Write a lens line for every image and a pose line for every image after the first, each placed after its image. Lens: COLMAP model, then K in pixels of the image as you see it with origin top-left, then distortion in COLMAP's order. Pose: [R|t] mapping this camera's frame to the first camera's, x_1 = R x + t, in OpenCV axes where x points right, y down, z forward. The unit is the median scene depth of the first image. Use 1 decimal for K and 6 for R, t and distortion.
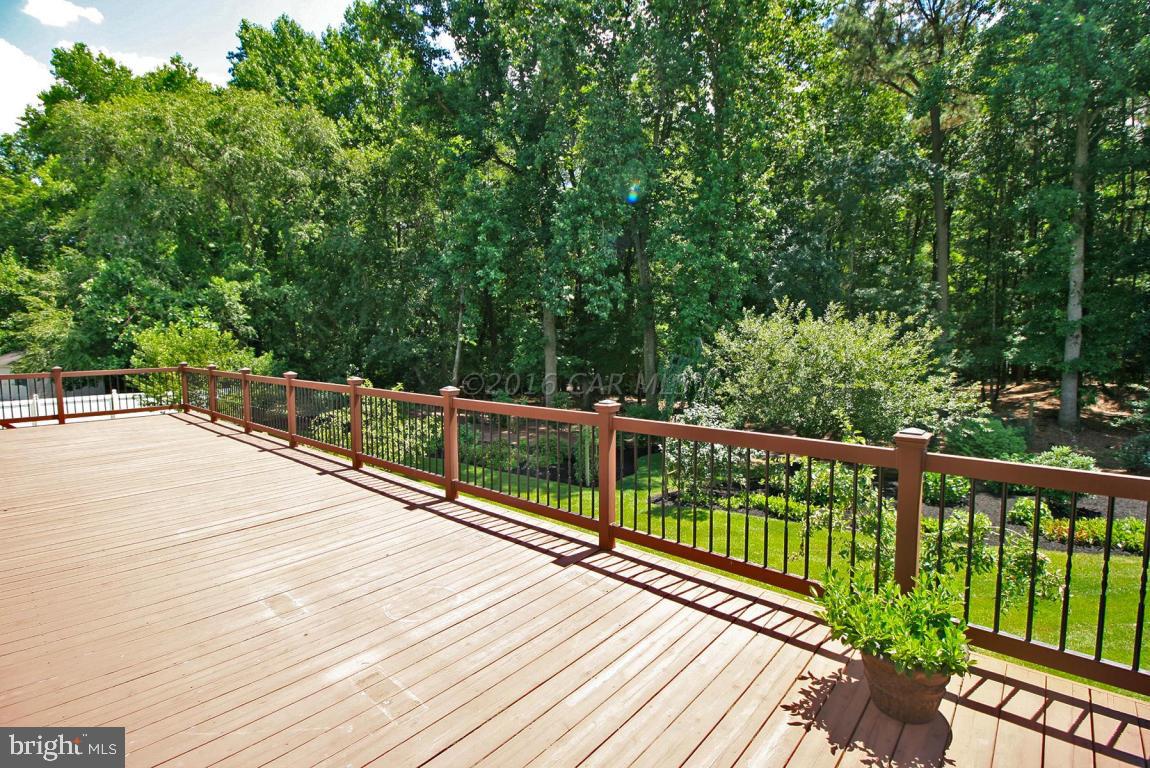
lens RADIAL K [[535.0, 0, 575.0], [0, 535.0, 384.0], [0, 0, 1]] dist [-0.015398, -0.006618]
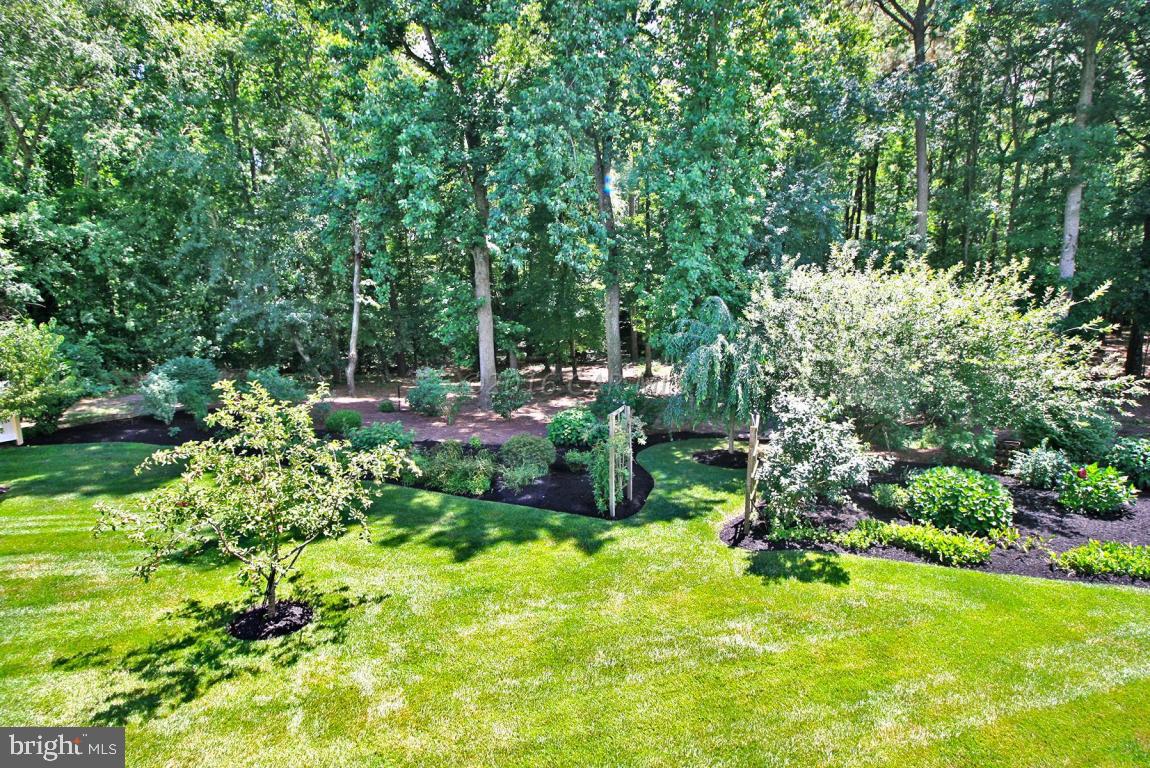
lens RADIAL K [[535.0, 0, 575.0], [0, 535.0, 384.0], [0, 0, 1]] dist [-0.015398, -0.006618]
pose [[0.974719, -0.039837, 0.219852, -0.096174], [0.023827, 0.996899, 0.075000, -0.017009], [-0.222158, -0.067866, 0.972646, 0.209037]]
